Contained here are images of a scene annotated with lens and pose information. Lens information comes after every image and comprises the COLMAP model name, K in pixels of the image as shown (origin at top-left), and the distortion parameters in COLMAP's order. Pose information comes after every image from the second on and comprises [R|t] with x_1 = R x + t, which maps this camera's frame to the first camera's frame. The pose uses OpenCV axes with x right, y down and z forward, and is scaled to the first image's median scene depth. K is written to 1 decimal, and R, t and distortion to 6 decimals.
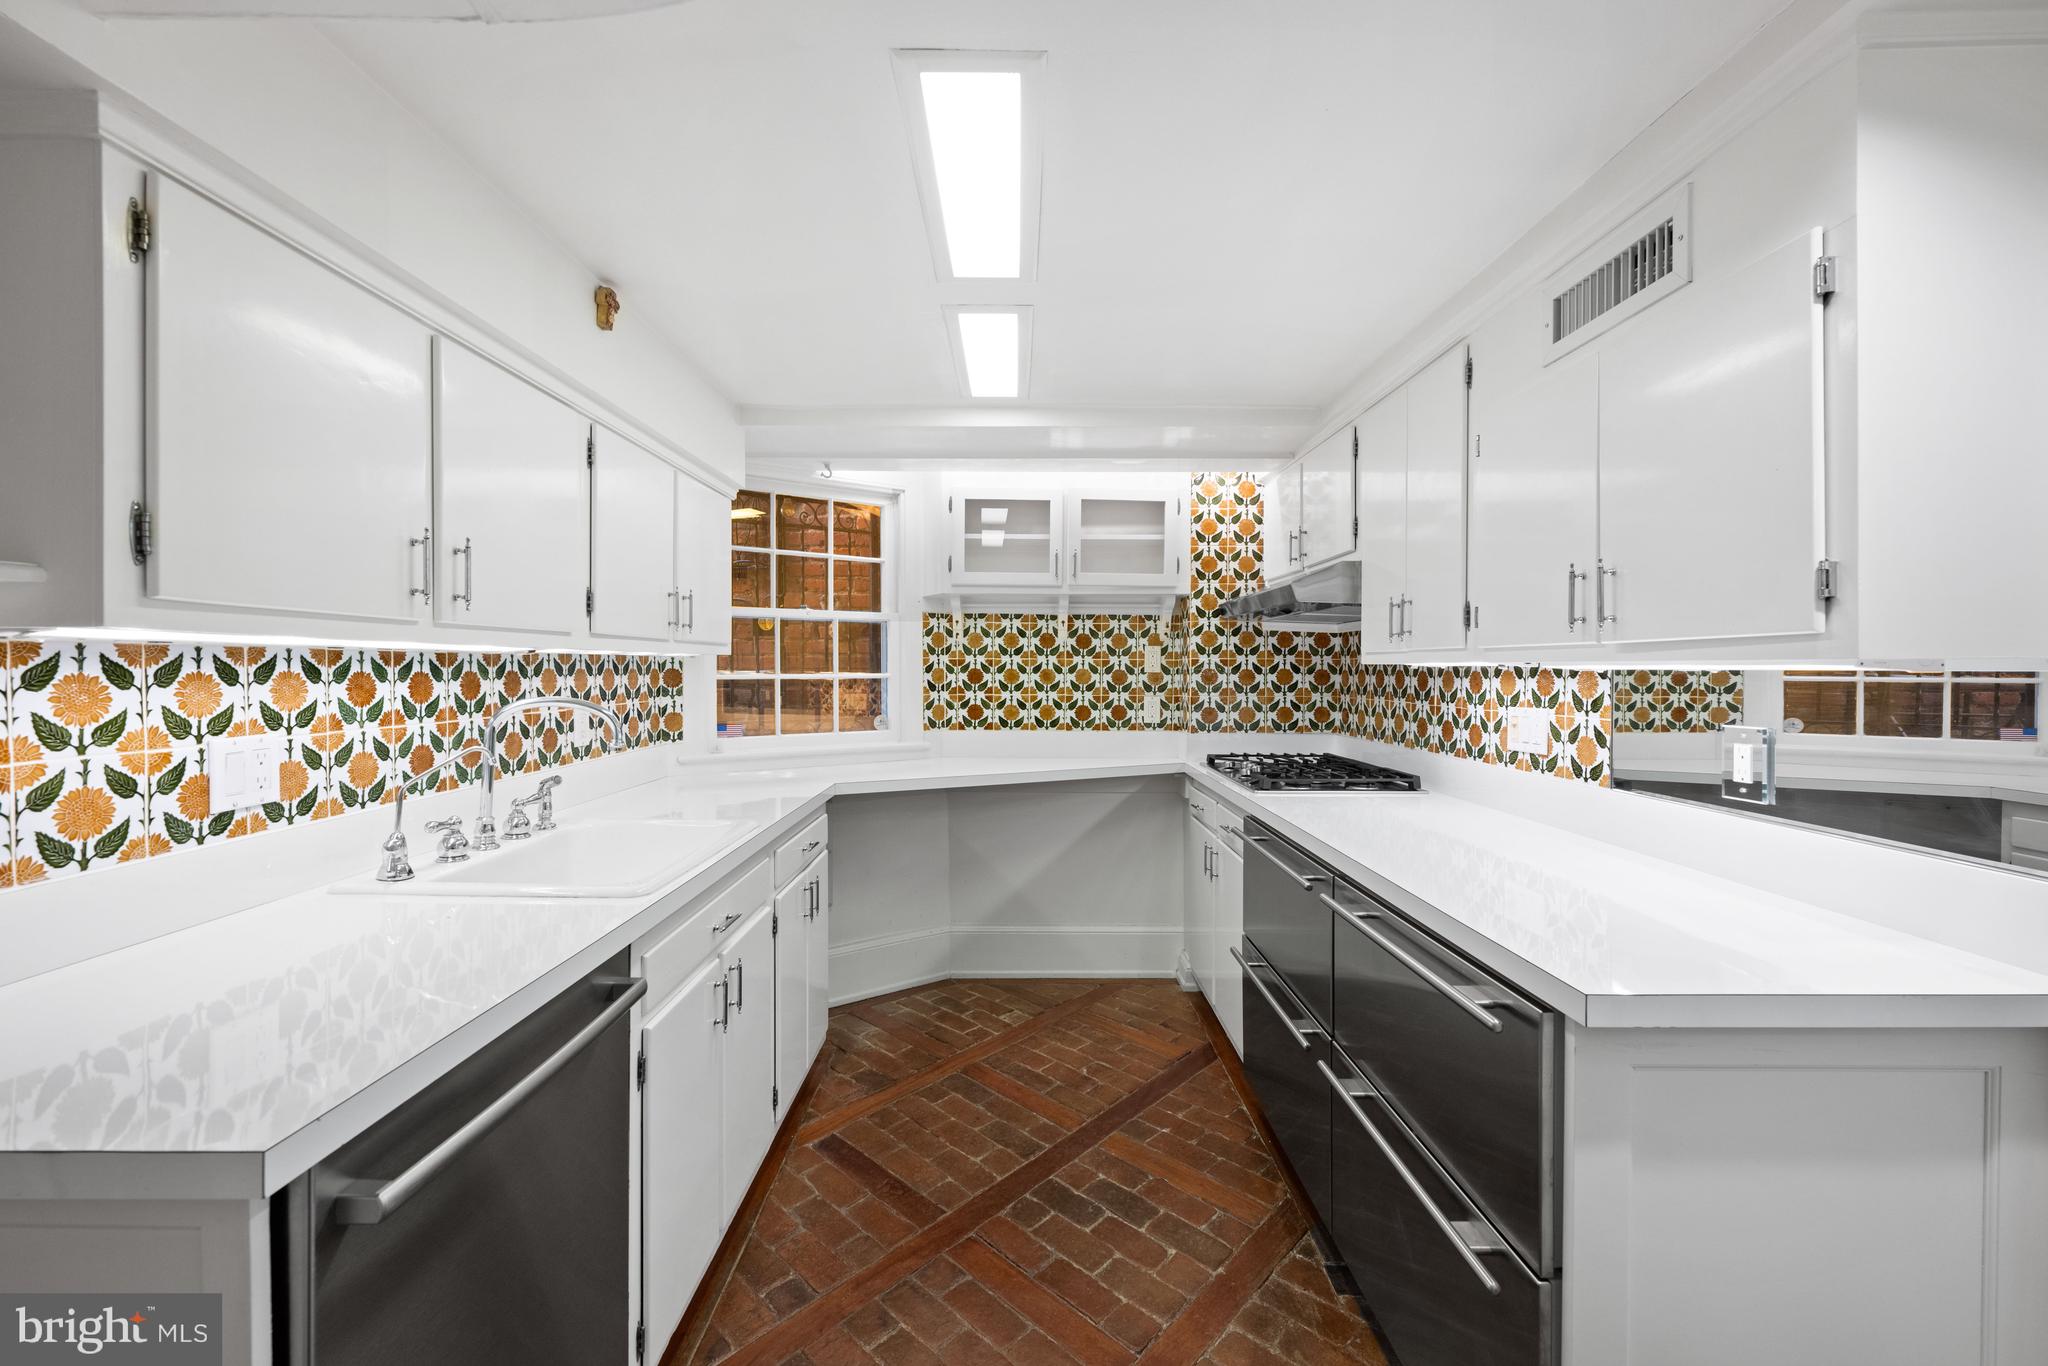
lens RADIAL K [[819.1, 0, 1020.8], [0, 819.1, 685.3], [0, 0, 1]] dist [0.001232, 0.000395]
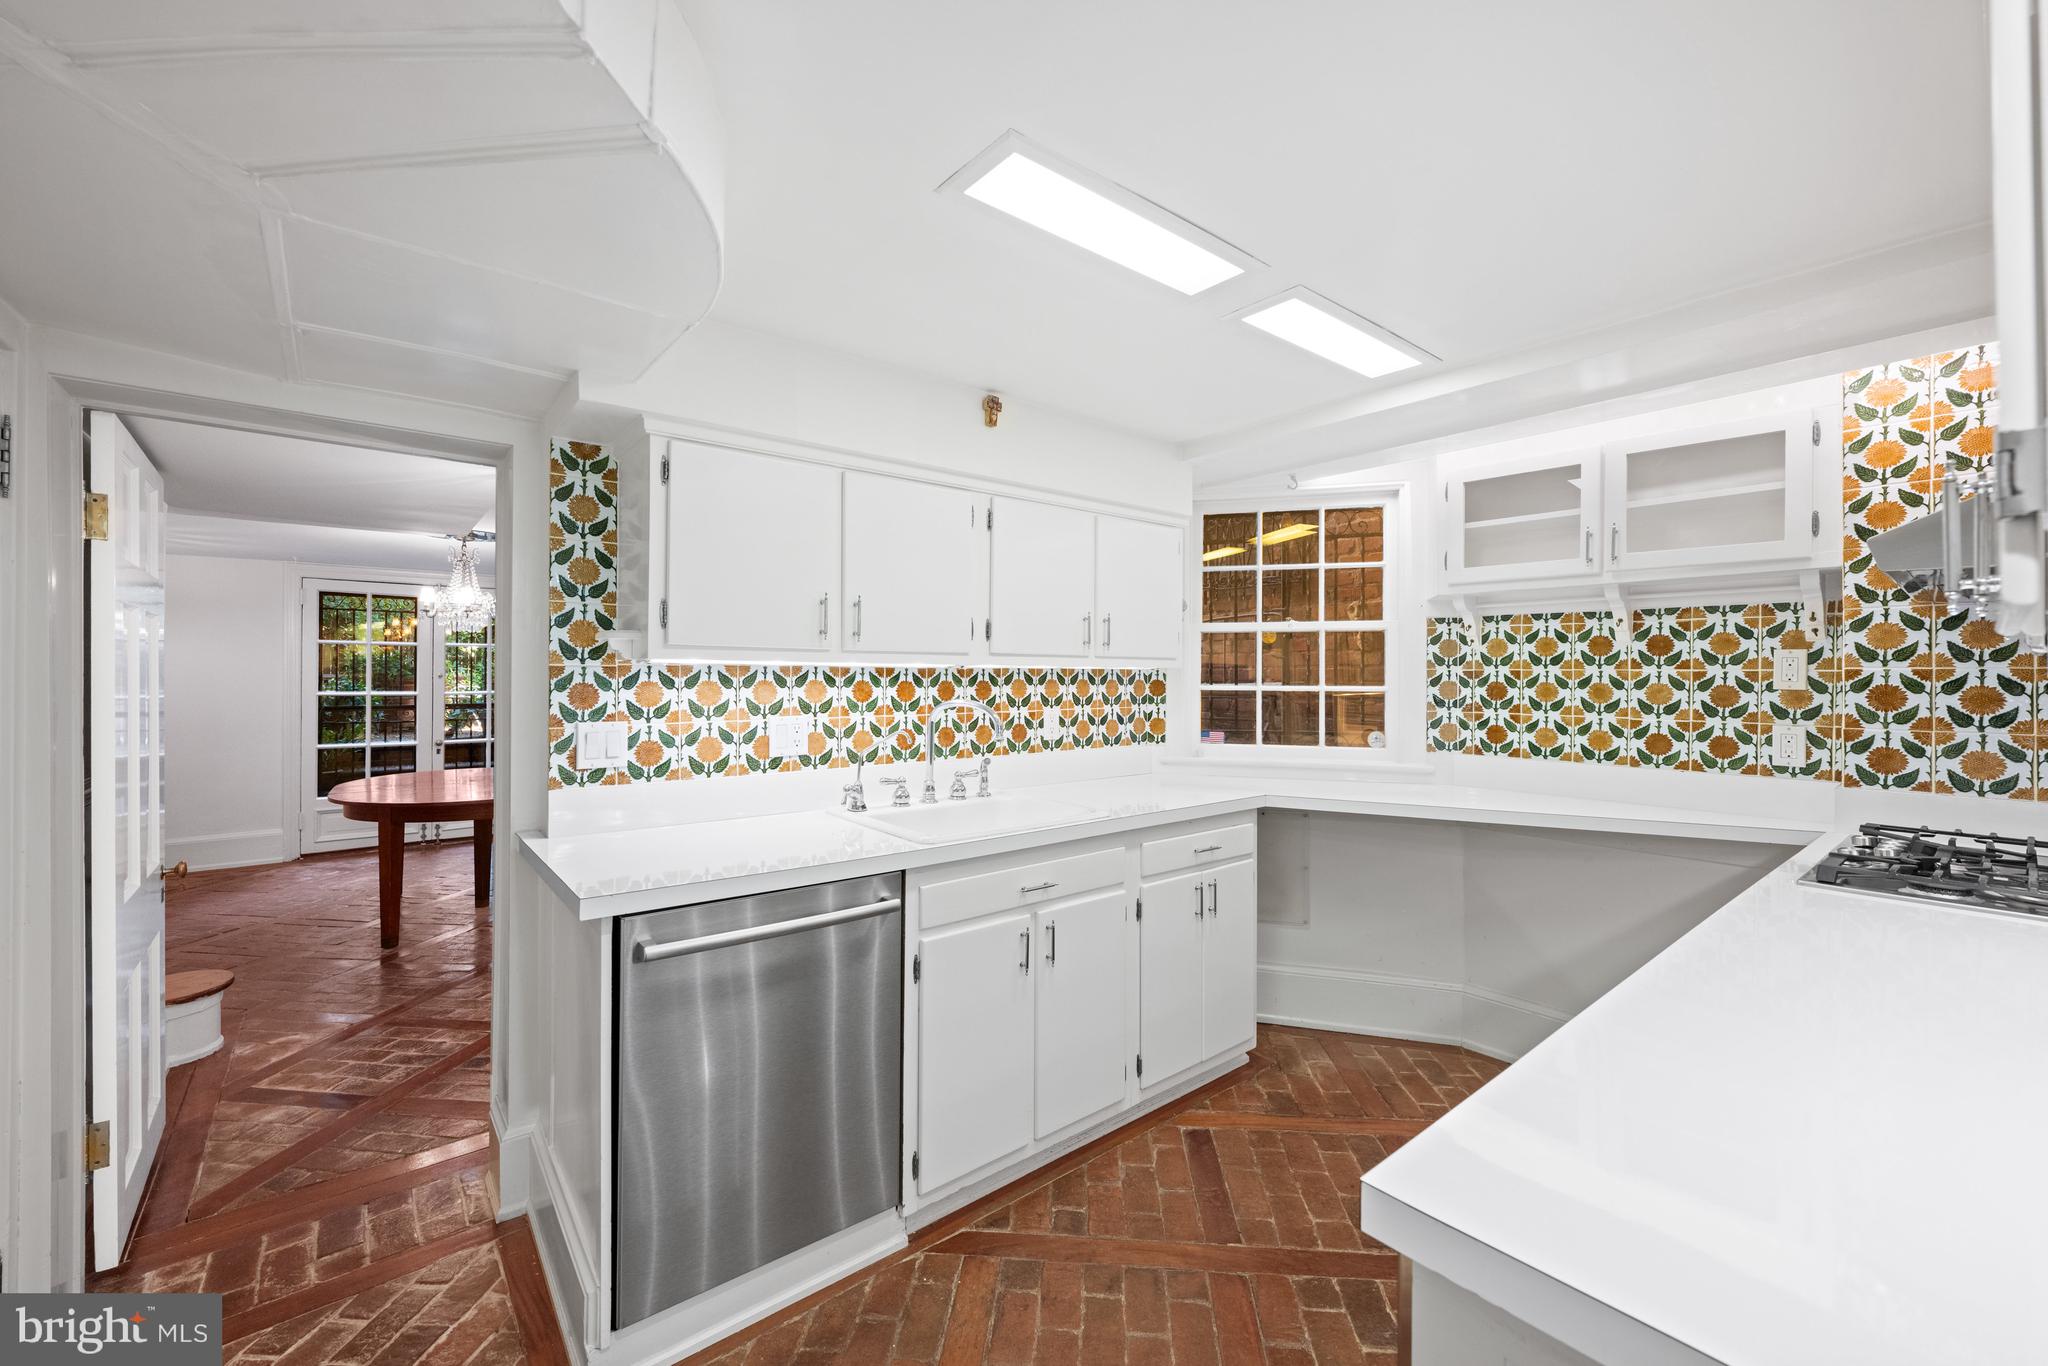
lens RADIAL K [[818.3, 0, 1013.3], [0, 818.3, 683.7], [0, 0, 1]] dist [-0.000064, -0.000057]
pose [[0.623472, 0.008759, -0.781797, 0.300823], [-0.021353, 0.999755, -0.005829, -0.003444], [0.781554, 0.020328, 0.623506, 0.107030]]
